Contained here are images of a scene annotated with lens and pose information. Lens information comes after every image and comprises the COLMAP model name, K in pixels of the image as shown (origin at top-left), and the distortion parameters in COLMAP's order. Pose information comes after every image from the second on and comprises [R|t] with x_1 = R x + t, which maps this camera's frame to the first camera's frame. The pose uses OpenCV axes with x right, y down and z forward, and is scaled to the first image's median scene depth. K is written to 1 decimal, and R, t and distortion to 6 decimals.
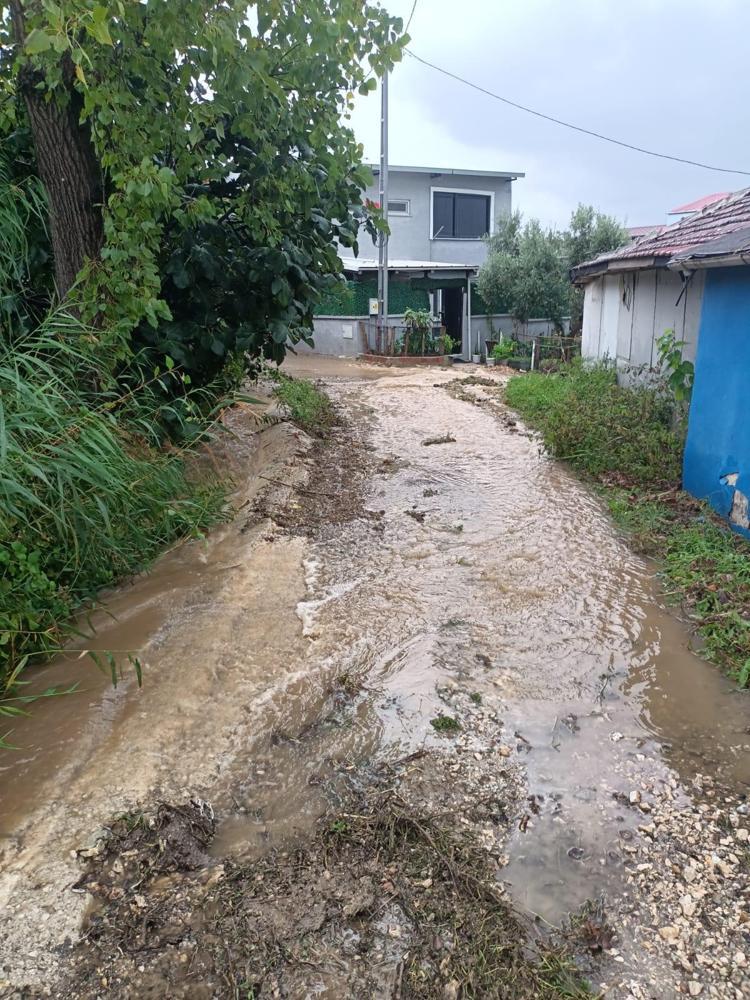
lens RADIAL K [[736.5, 0, 374.5], [0, 736.5, 498.6], [0, 0, 1]] dist [0.015265, -0.036245]
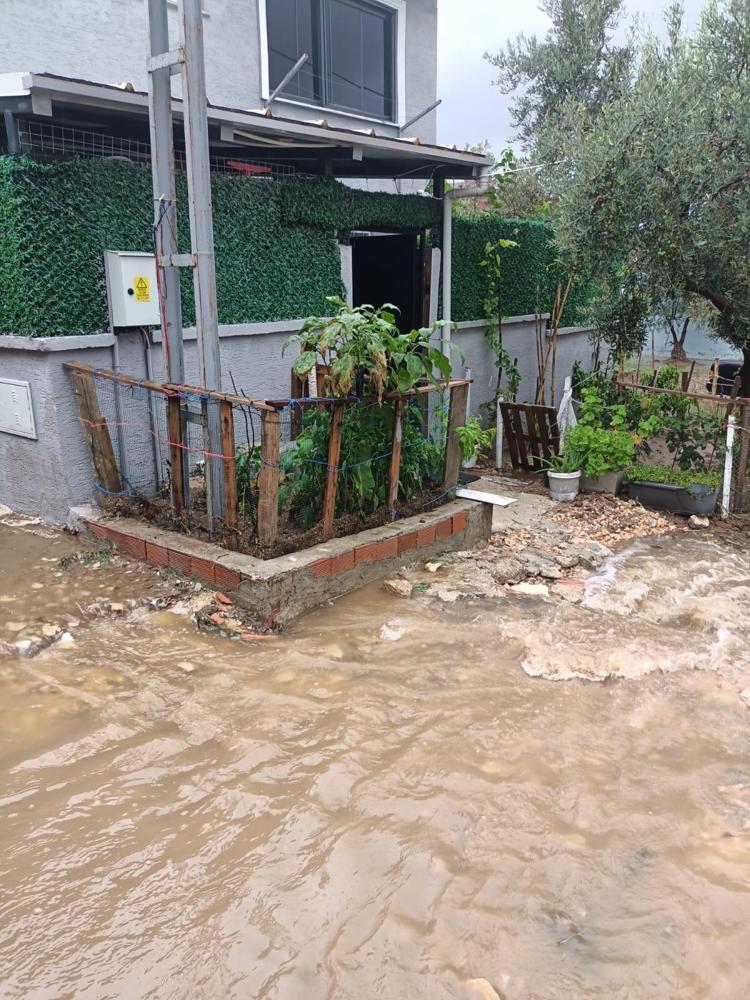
lens RADIAL K [[736.5, 0, 372.0], [0, 736.5, 496.3], [0, 0, 1]] dist [0.015265, -0.036245]
pose [[0.933594, -0.091981, 0.346327, -0.014848], [0.089767, 0.995709, 0.022466, -0.200269], [-0.346908, 0.010114, 0.937845, 0.778508]]
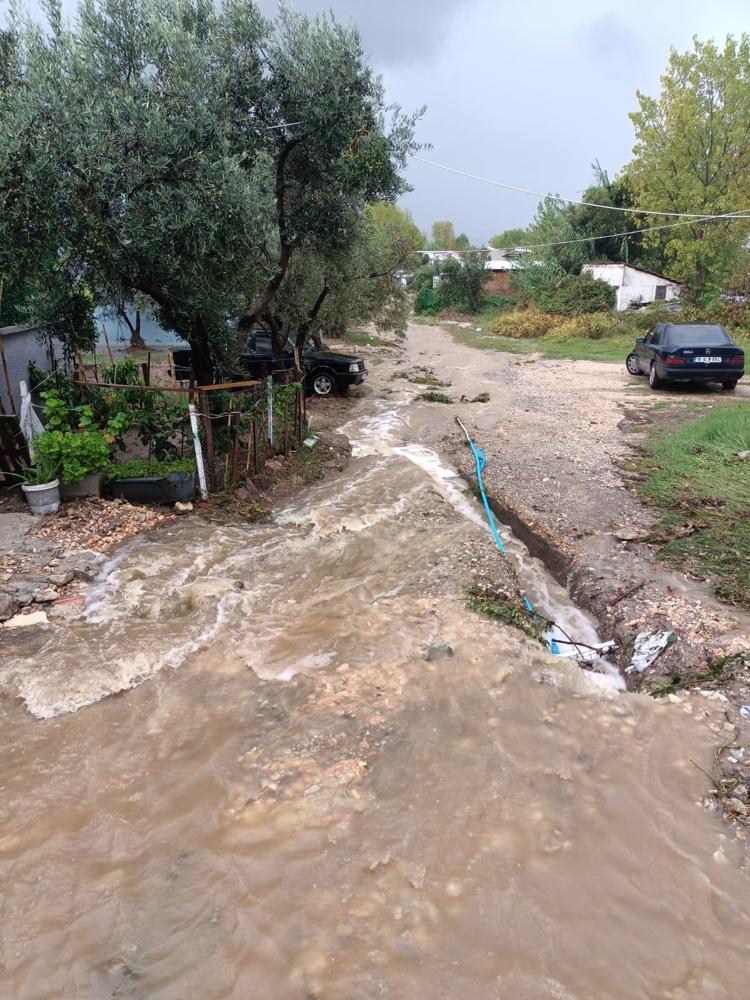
lens RADIAL K [[736.5, 0, 377.1], [0, 736.5, 503.8], [0, 0, 1]] dist [0.015265, -0.036245]
pose [[0.488785, -0.263791, 0.831567, -0.009427], [0.240329, 0.957023, 0.162326, -0.204489], [-0.838648, 0.120507, 0.531175, 0.775641]]
